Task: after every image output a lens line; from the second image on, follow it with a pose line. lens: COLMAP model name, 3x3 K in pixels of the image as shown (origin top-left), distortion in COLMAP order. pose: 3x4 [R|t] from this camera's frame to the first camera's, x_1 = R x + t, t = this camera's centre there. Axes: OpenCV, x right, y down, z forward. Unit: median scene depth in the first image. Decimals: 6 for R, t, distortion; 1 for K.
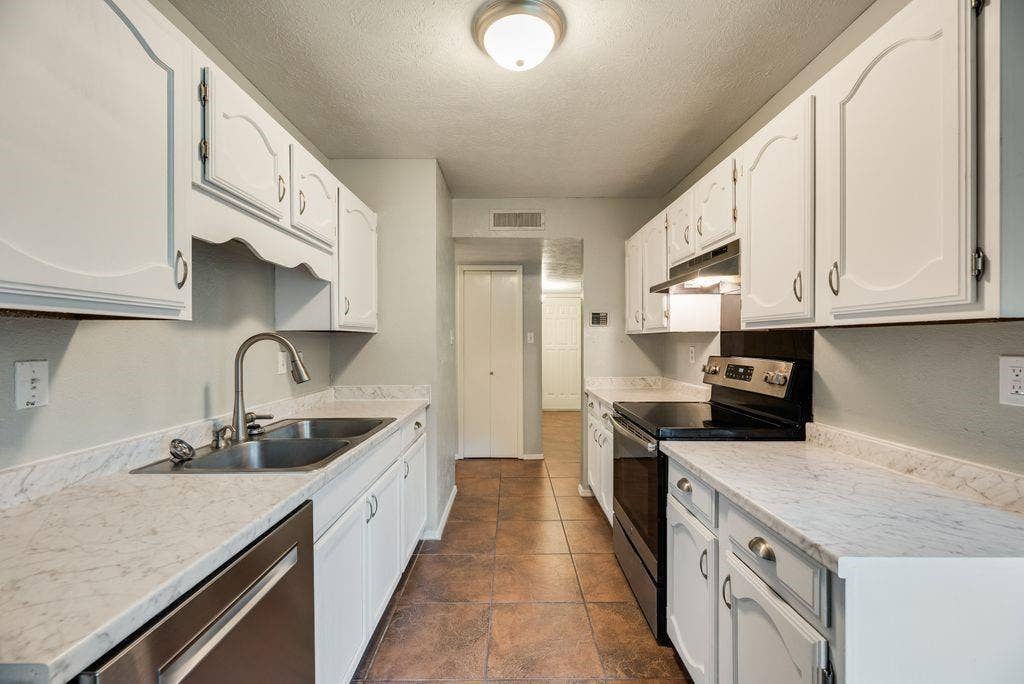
lens RADIAL K [[412.8, 0, 512.6], [0, 412.8, 343.9], [0, 0, 1]] dist [-0.000480, 0.000264]
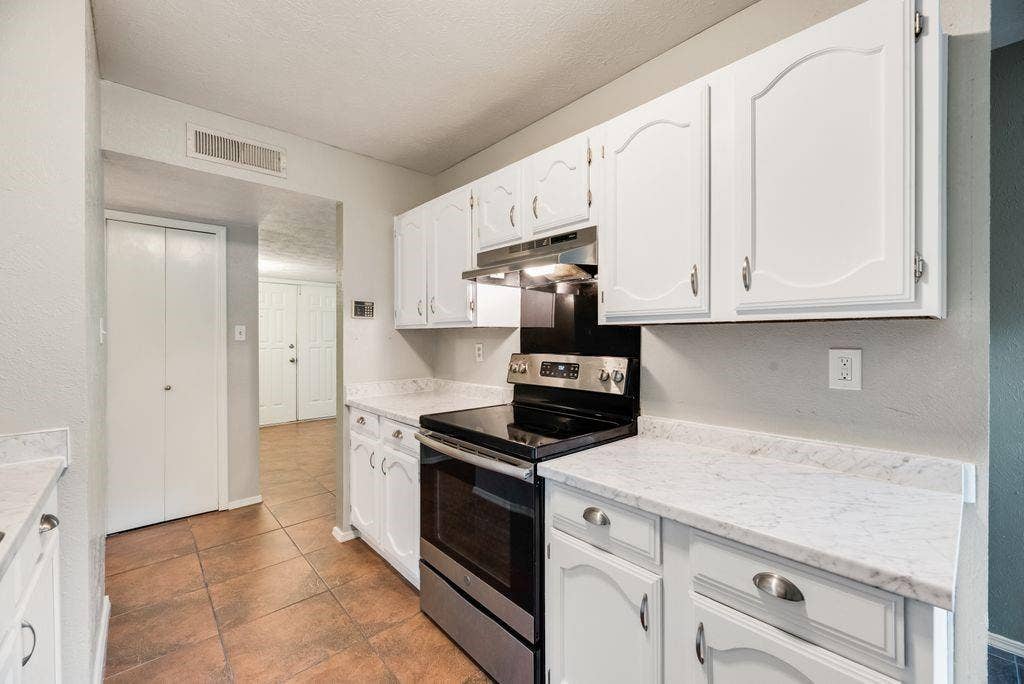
lens RADIAL K [[415.5, 0, 512.1], [0, 415.5, 339.8], [0, 0, 1]] dist [0.000940, 0.000281]
pose [[0.746991, -0.003239, 0.664826, -0.173784], [0.004746, 0.999989, -0.000460, -0.000869], [-0.664817, 0.003499, 0.746998, 0.365226]]
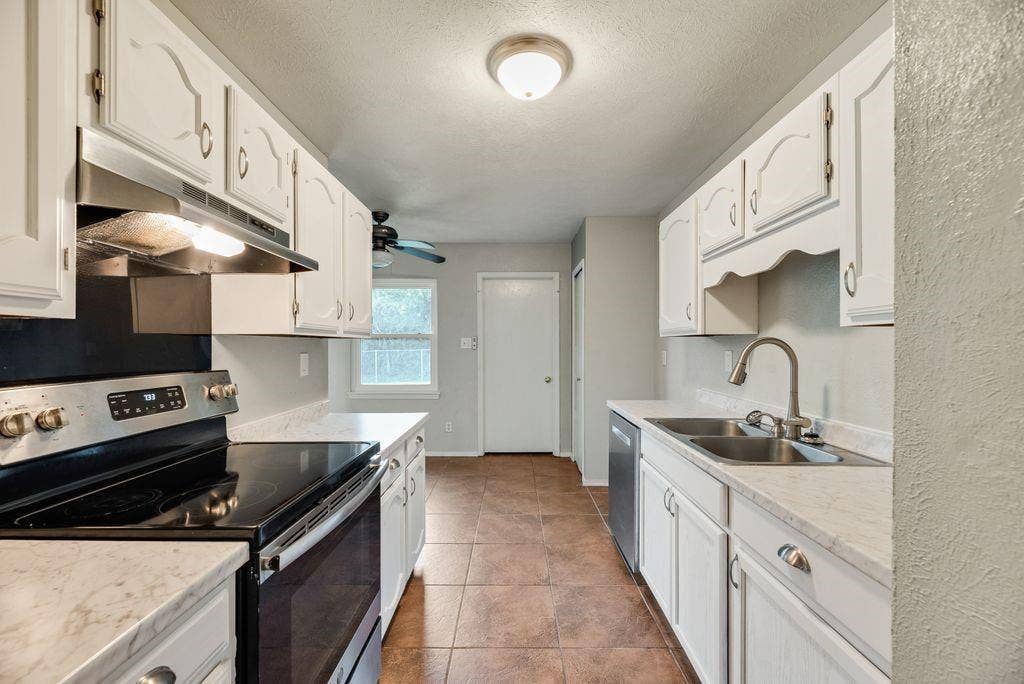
lens RADIAL K [[415.5, 0, 512.1], [0, 415.5, 339.8], [0, 0, 1]] dist [0.000940, 0.000281]
pose [[-0.999918, 0.003815, 0.012210, 0.039378], [0.003745, 0.999976, -0.005753, -0.011789], [-0.012232, -0.005707, -0.999909, 1.612406]]
